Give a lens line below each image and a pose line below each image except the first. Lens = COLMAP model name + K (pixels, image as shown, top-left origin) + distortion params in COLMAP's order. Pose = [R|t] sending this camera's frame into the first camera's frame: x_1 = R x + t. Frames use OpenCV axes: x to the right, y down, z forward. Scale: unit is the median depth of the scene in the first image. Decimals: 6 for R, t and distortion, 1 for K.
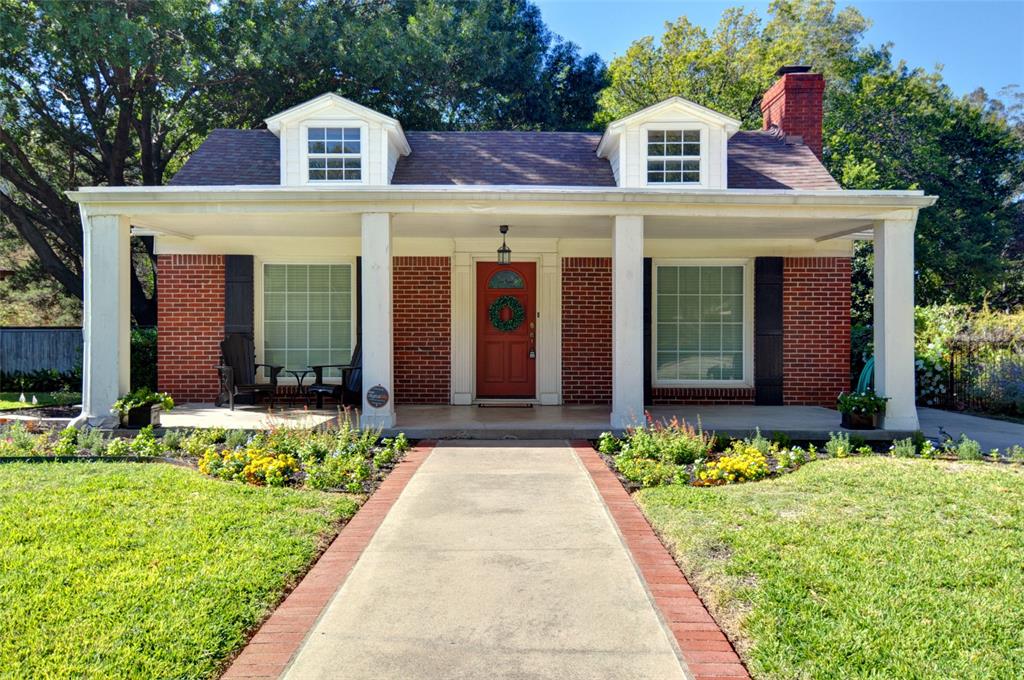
lens RADIAL K [[843.8, 0, 512.0], [0, 843.8, 340.0], [0, 0, 1]] dist [0.033756, -0.000694]
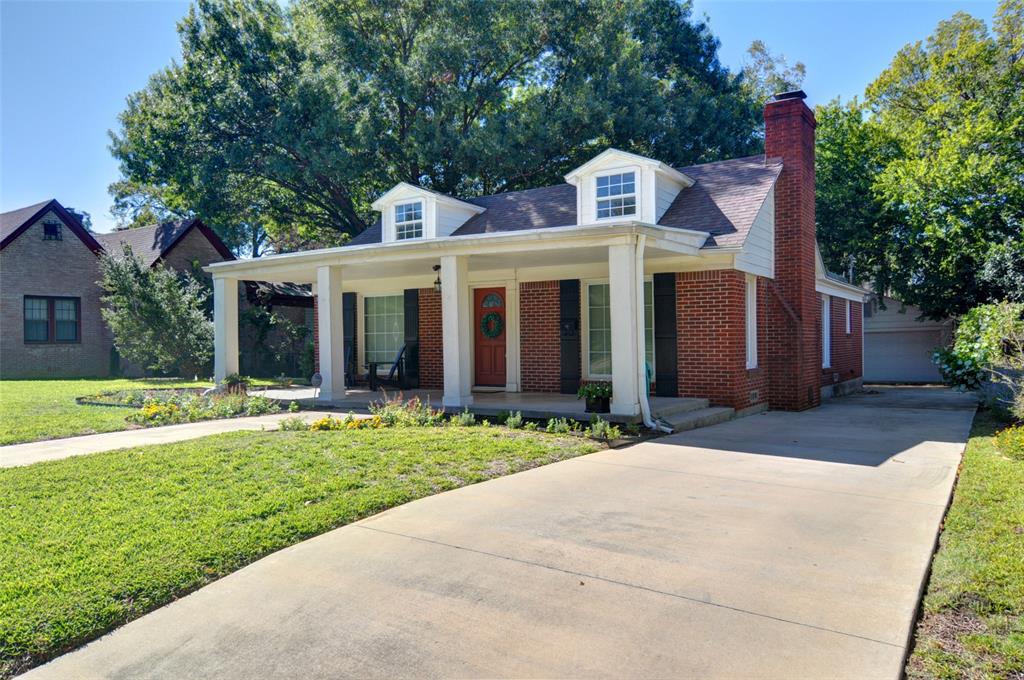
lens RADIAL K [[738.8, 0, 512.0], [0, 738.8, 340.0], [0, 0, 1]] dist [-0.000951, 0.003041]
pose [[0.835809, -0.012611, -0.548876, 0.686630], [0.009849, 0.999920, -0.007977, 0.003074], [0.548932, 0.001261, 0.835866, 0.006964]]
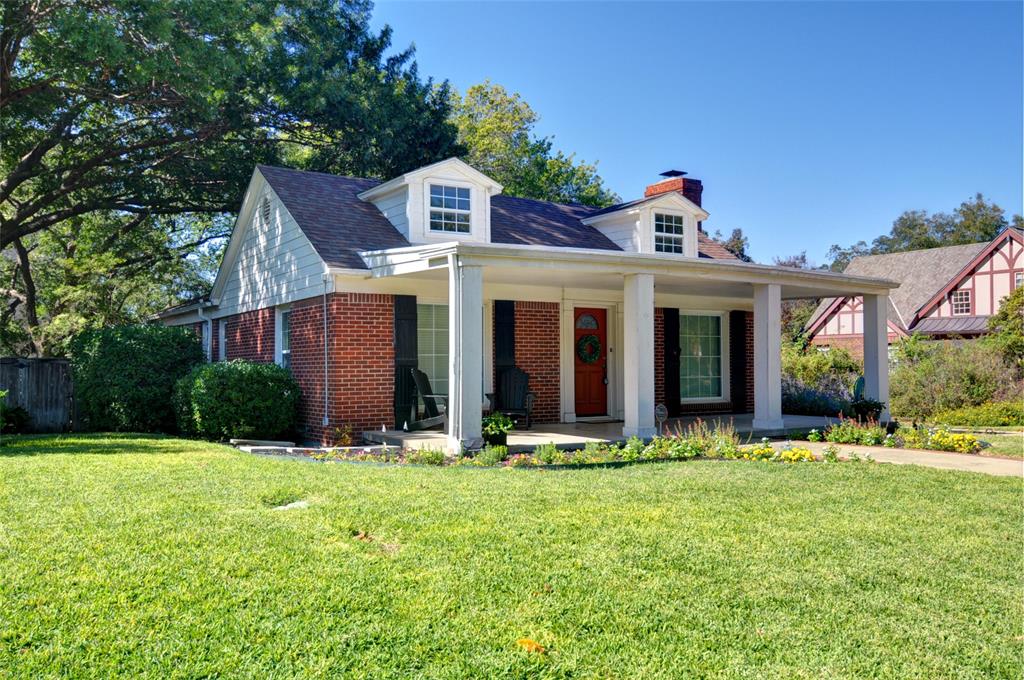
lens RADIAL K [[858.5, 0, 512.0], [0, 858.5, 340.0], [0, 0, 1]] dist [-0.040348, 0.000442]
pose [[0.840861, 0.009273, 0.541172, -0.797754], [0.011244, 0.999338, -0.034594, -0.001522], [-0.541134, 0.035174, 0.840200, -0.015195]]
